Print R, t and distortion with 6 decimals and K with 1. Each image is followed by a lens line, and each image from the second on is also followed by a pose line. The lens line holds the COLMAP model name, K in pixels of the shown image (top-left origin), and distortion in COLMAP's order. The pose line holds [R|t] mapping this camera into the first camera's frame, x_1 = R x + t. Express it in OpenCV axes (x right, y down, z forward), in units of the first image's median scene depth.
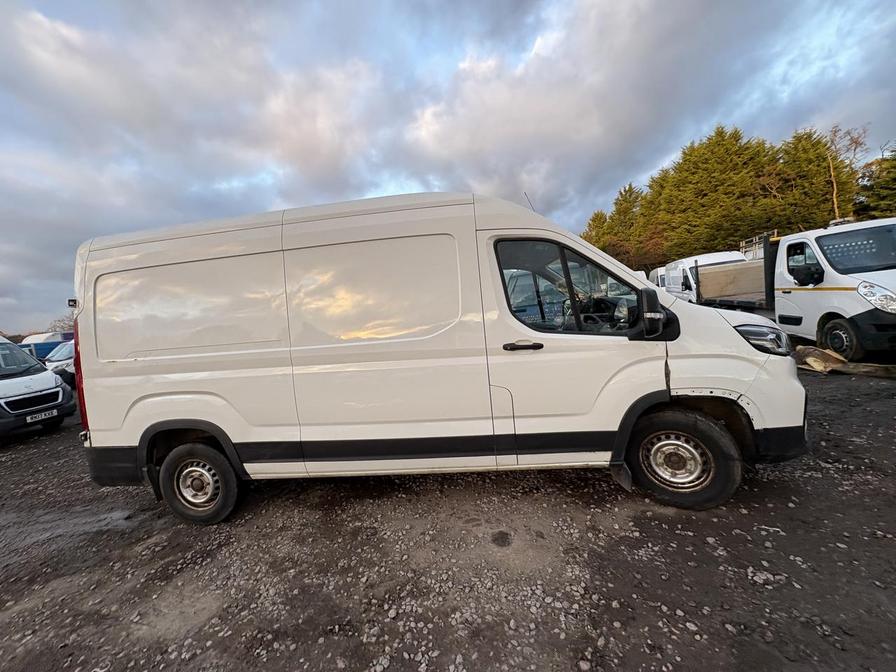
lens RADIAL K [[354.5, 0, 447.6], [0, 354.5, 336.7], [0, 0, 1]] dist [0.000044, -0.000367]
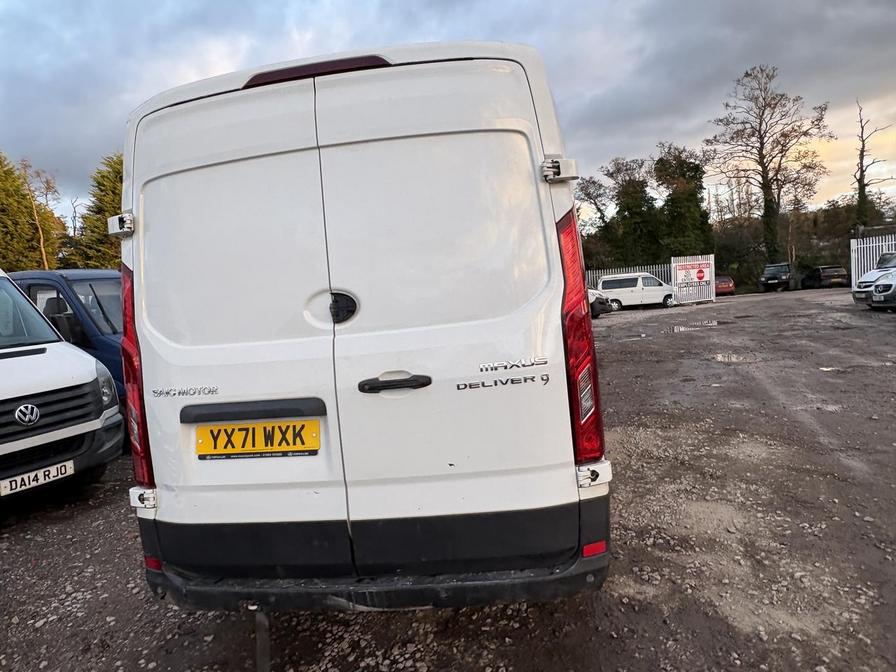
lens RADIAL K [[572.1, 0, 445.1], [0, 572.1, 337.6], [0, 0, 1]] dist [-0.011673, 0.011080]
pose [[0.020475, 0.041069, 0.998946, -0.979940], [0.158919, 0.986319, -0.043807, 0.065886], [-0.987079, 0.159649, 0.013668, 0.649319]]
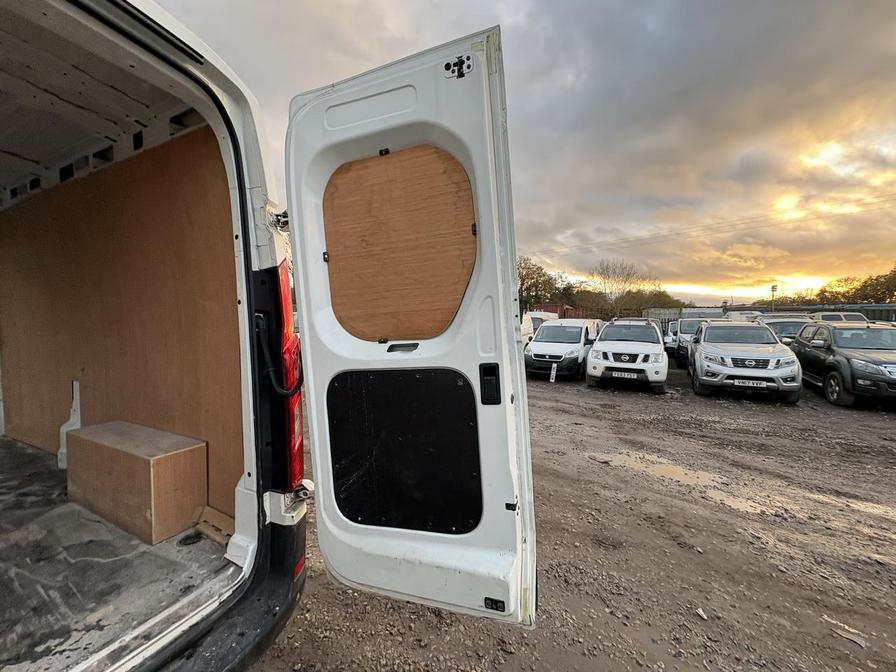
lens RADIAL K [[354.5, 0, 446.5], [0, 354.5, 337.0], [0, 0, 1]] dist [0.000044, -0.000367]
pose [[-0.943898, 0.081619, 0.319993, -0.783485], [0.108845, 0.991723, 0.068111, 0.027738], [-0.311785, 0.099120, -0.944968, 0.780893]]
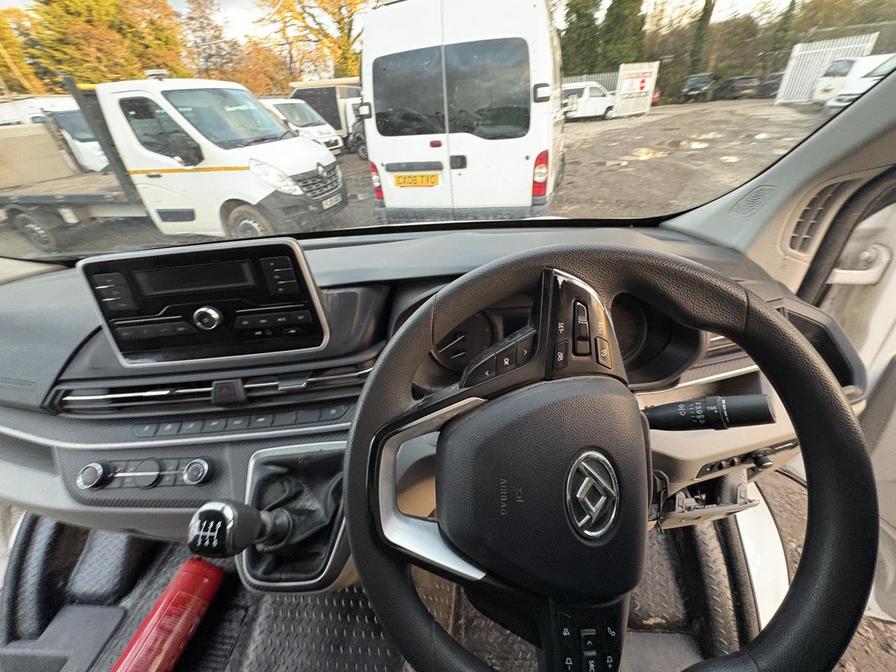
lens RADIAL K [[354.5, 0, 450.3], [0, 354.5, 334.4], [0, 0, 1]] dist [0.000044, -0.000367]
pose [[-0.060882, -0.445358, 0.893280, 0.161516], [0.165614, 0.878028, 0.449041, -0.082522], [-0.984310, 0.175279, 0.020301, 0.555161]]
